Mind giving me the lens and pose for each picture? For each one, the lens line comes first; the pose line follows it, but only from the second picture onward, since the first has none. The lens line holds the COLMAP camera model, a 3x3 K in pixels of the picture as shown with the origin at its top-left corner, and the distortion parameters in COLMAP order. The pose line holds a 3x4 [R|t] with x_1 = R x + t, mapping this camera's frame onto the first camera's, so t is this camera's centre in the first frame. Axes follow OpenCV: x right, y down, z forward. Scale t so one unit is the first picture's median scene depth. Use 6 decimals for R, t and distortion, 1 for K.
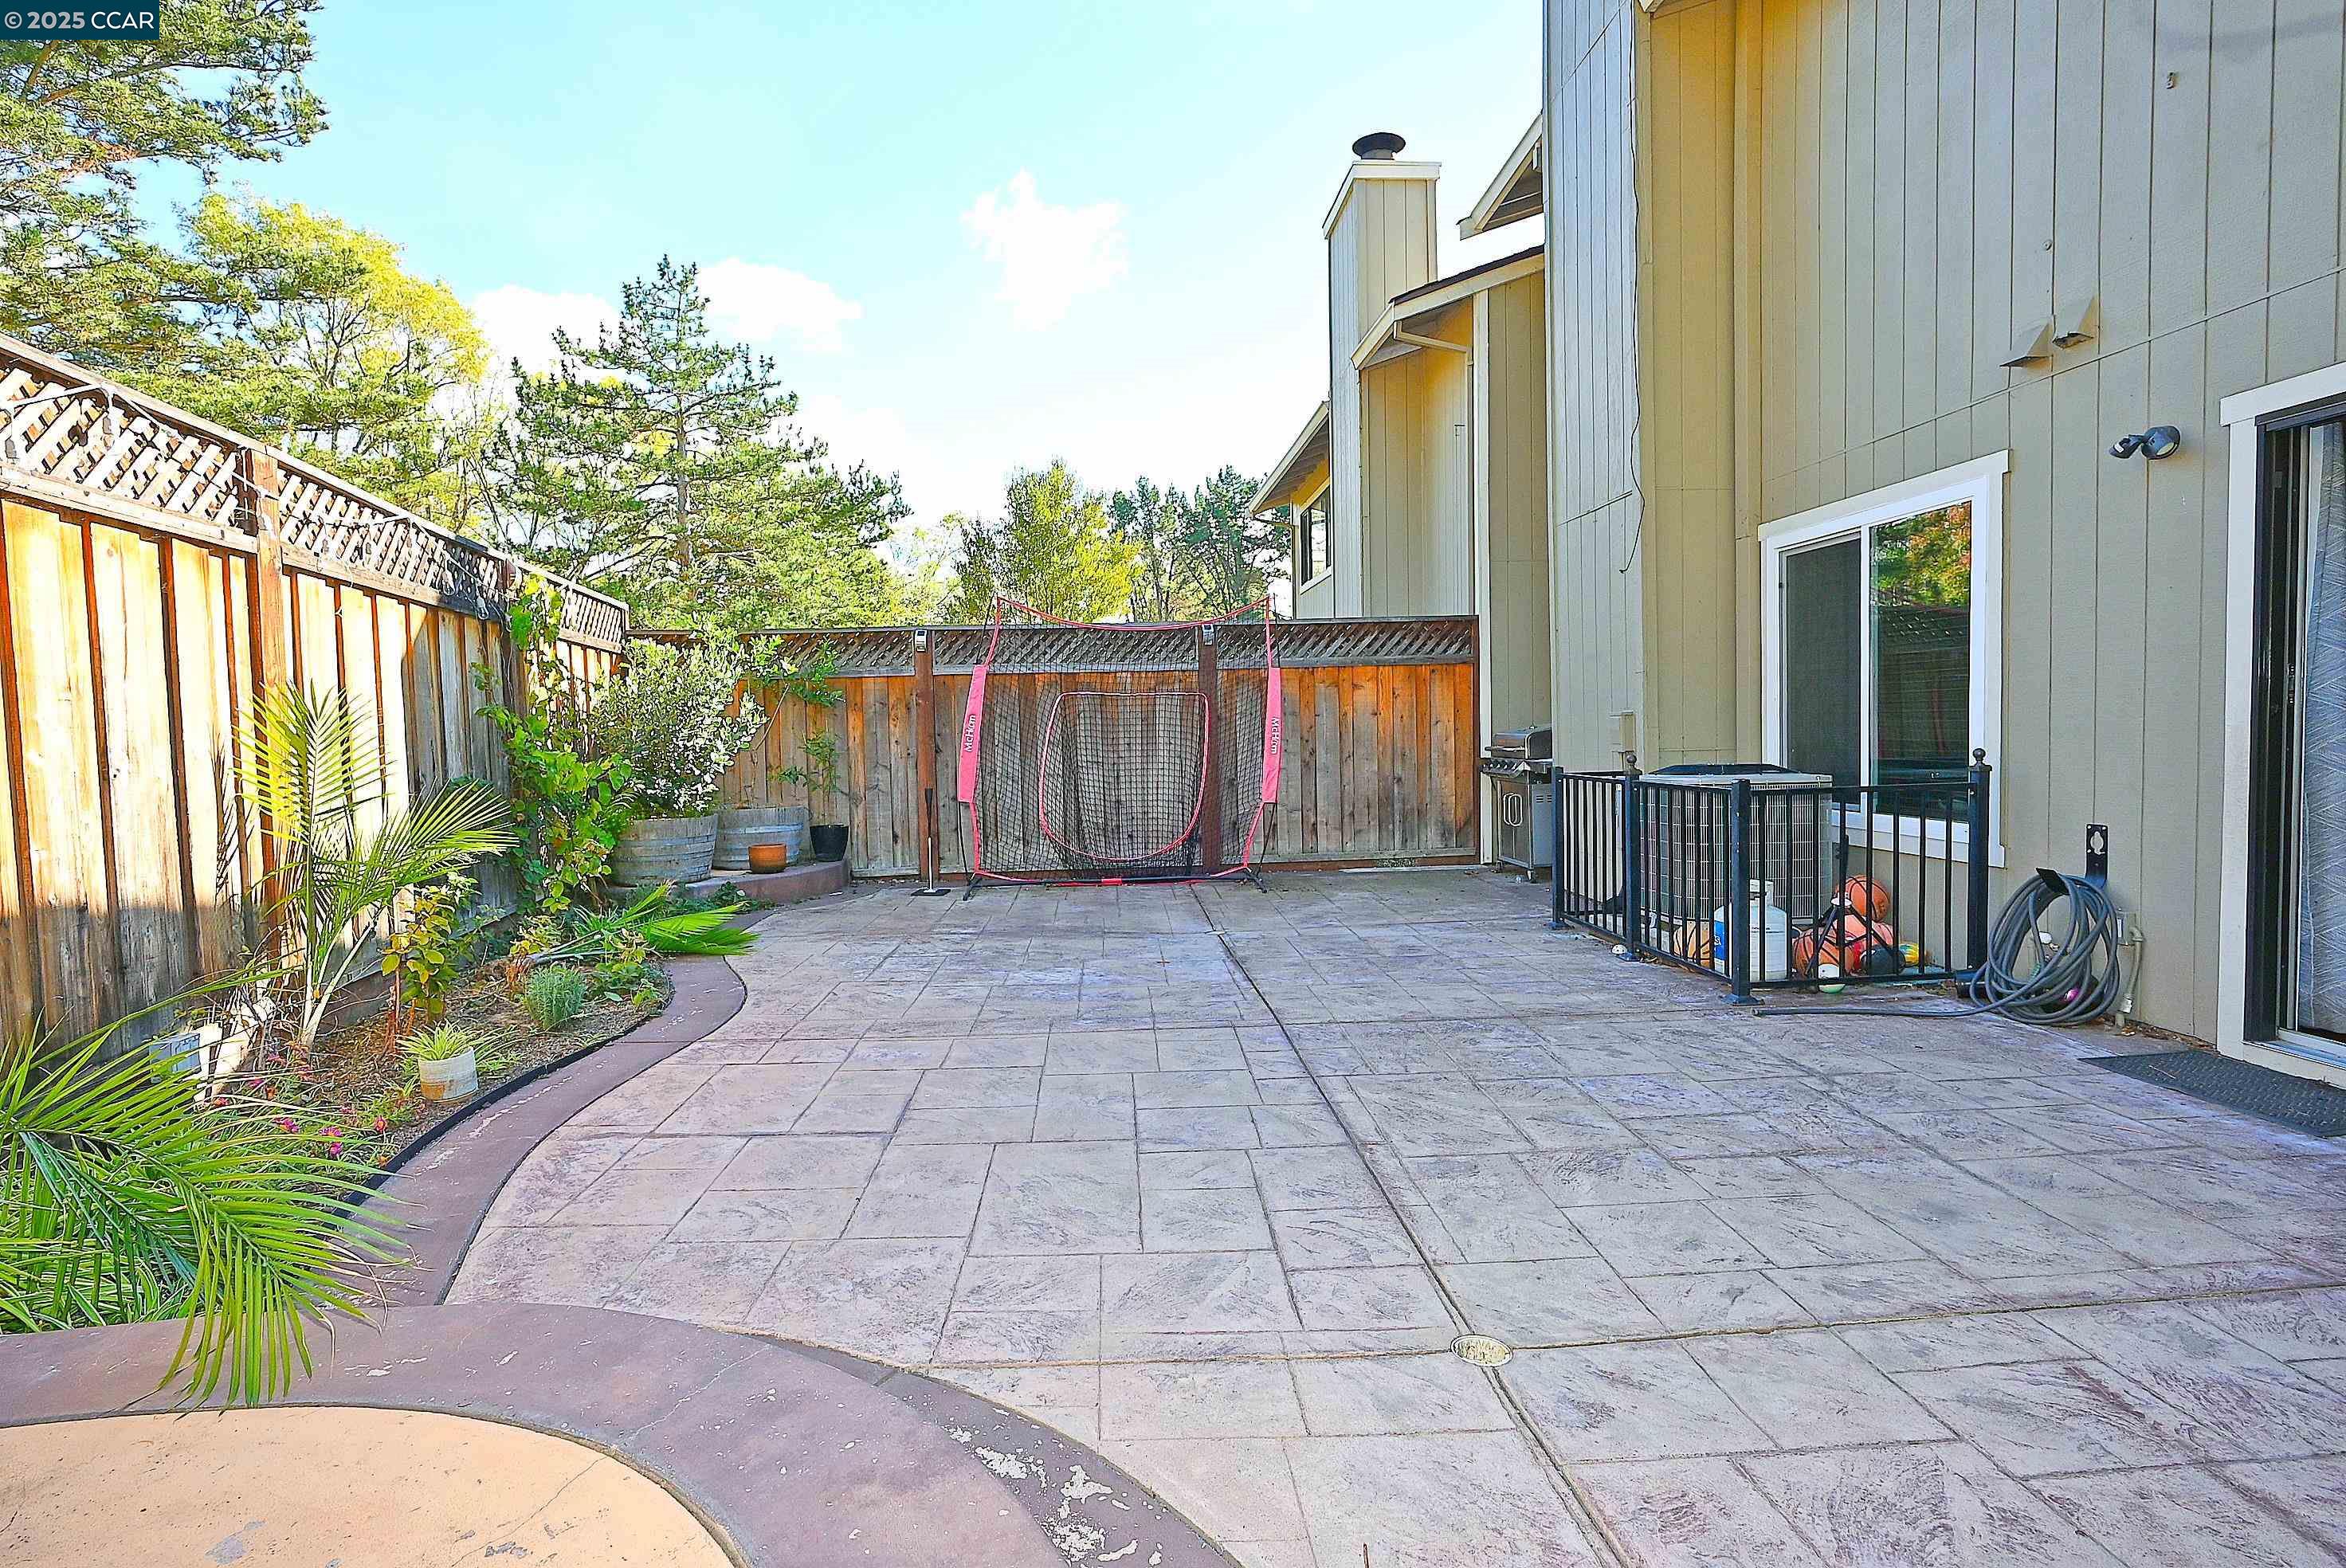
lens RADIAL K [[1153.0, 0, 1169.2], [0, 1153.0, 784.3], [0, 0, 1]] dist [-0.005342, 0.000870]
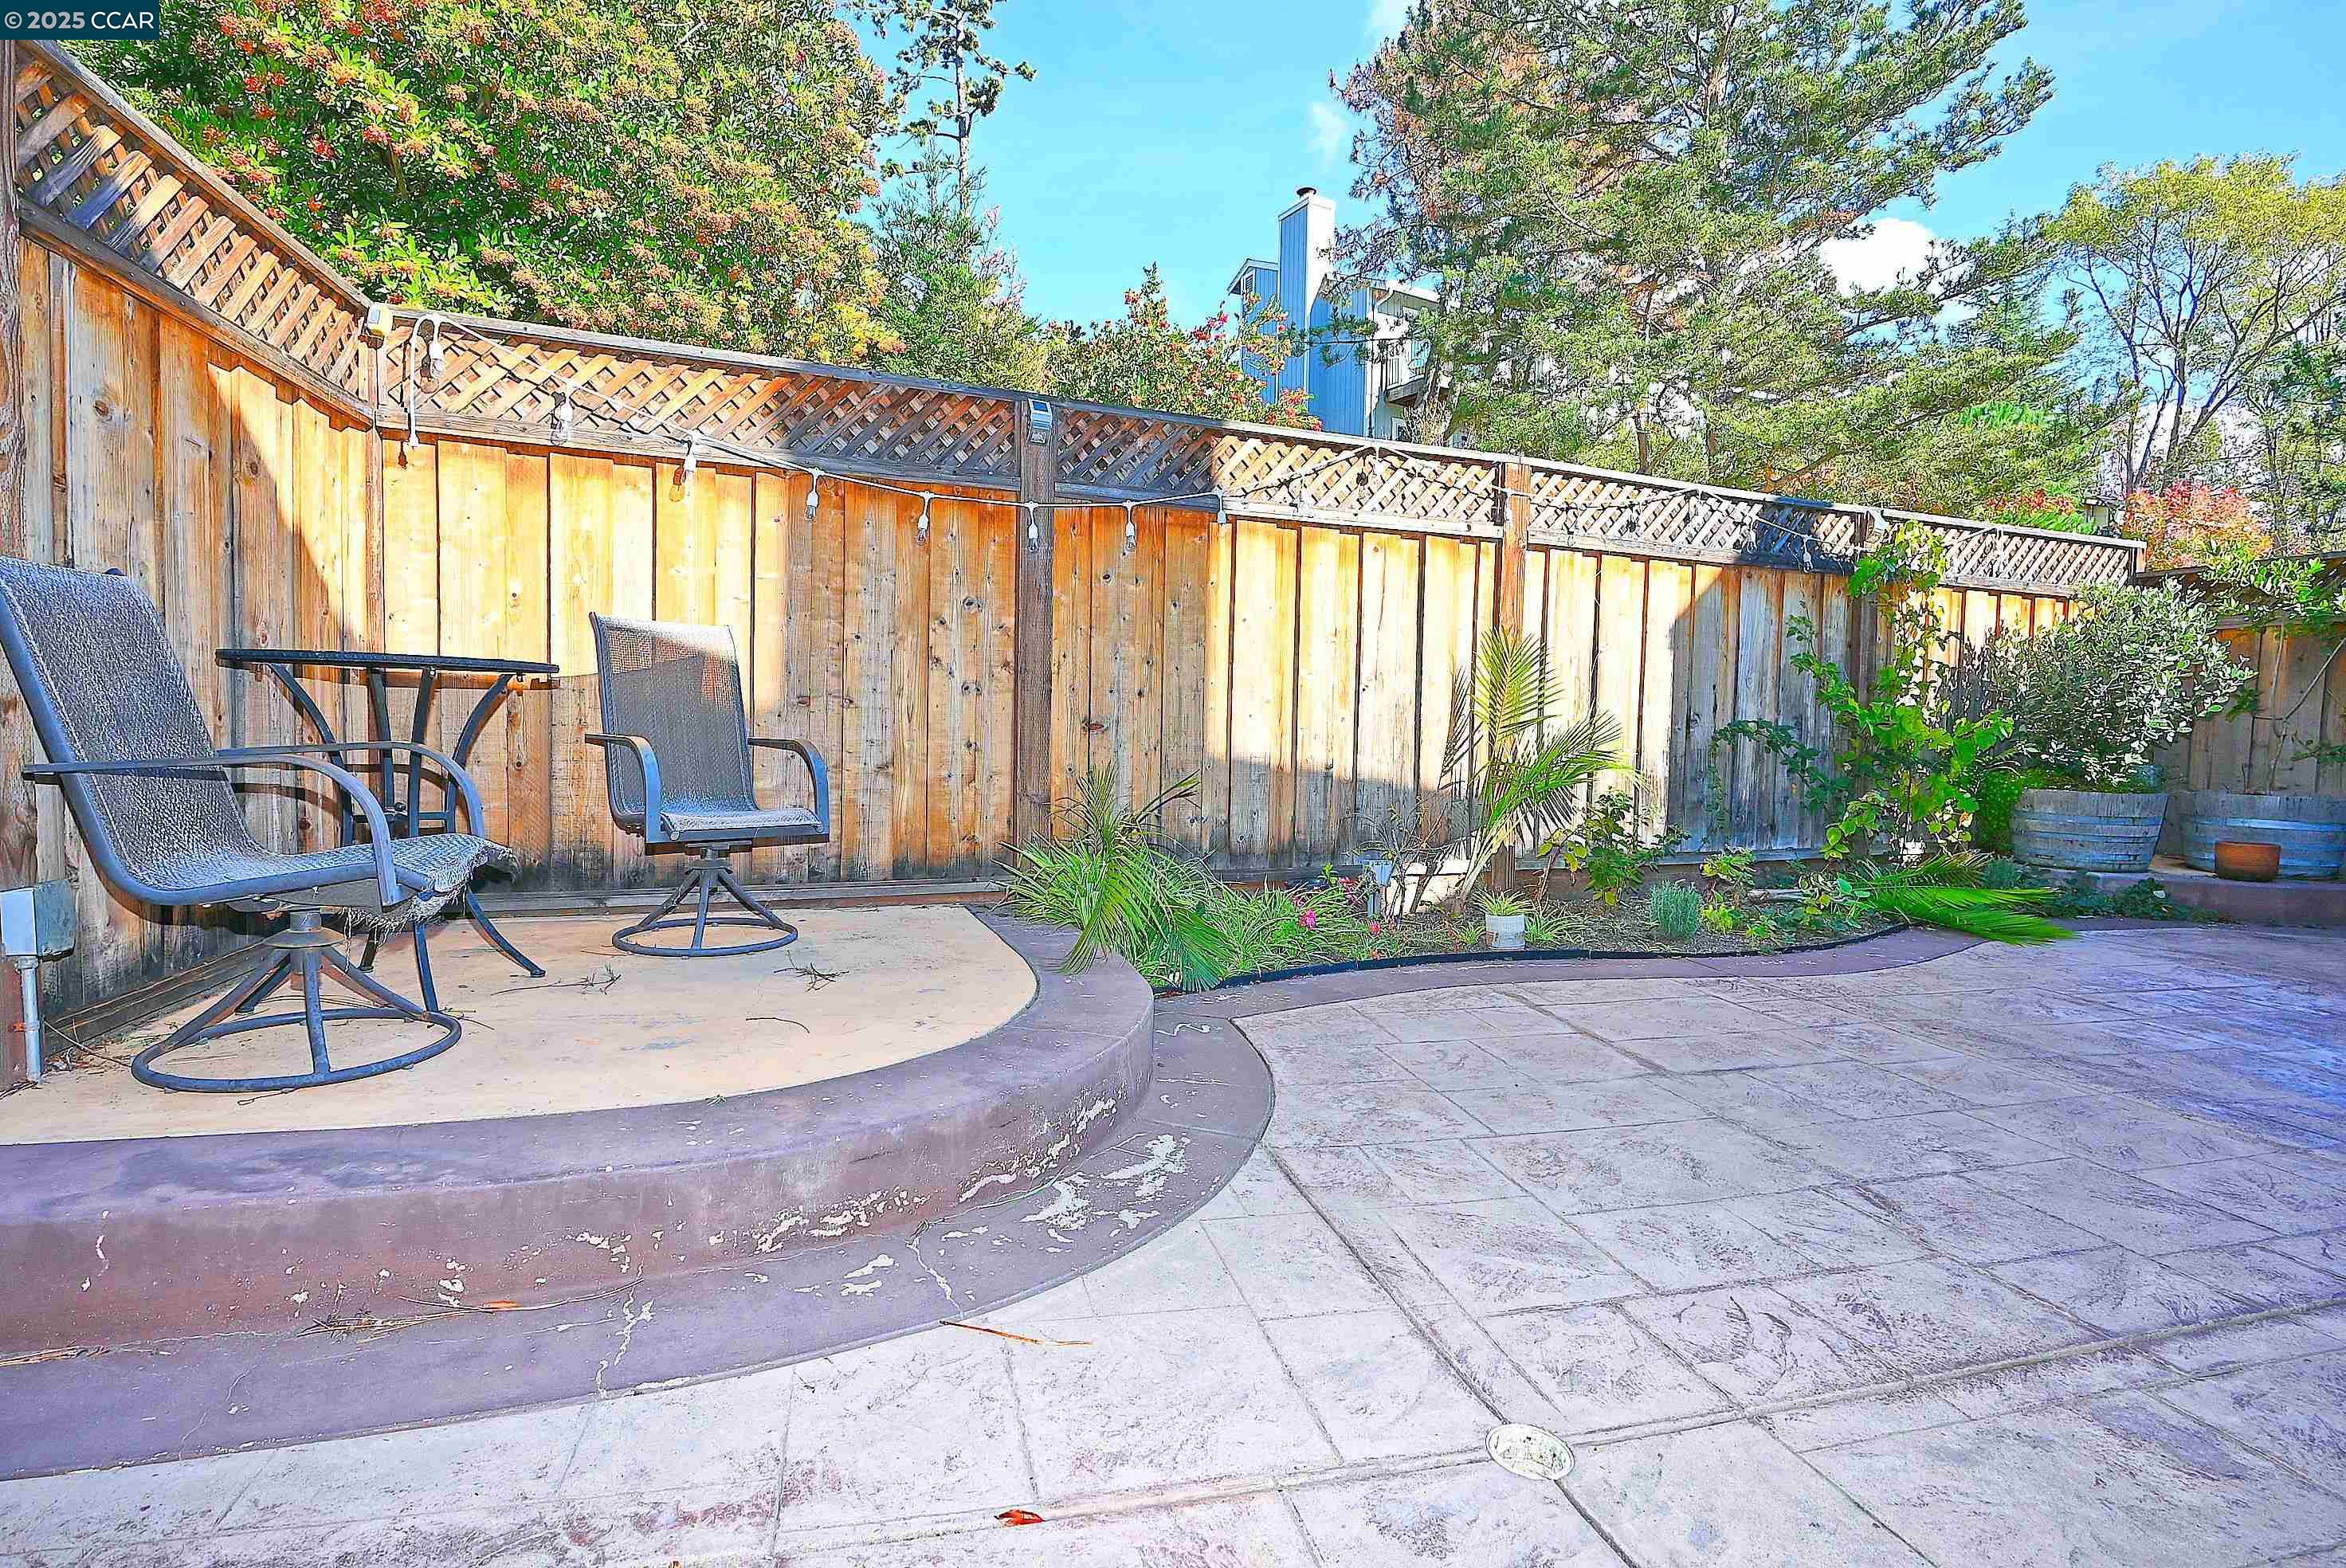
lens RADIAL K [[1153.0, 0, 1169.2], [0, 1153.0, 784.3], [0, 0, 1]] dist [-0.005342, 0.000870]
pose [[0.185917, 0.075799, -0.979637, 0.572151], [-0.069225, 0.995553, 0.063893, 0.036821], [0.980124, 0.055937, 0.190337, 0.405373]]
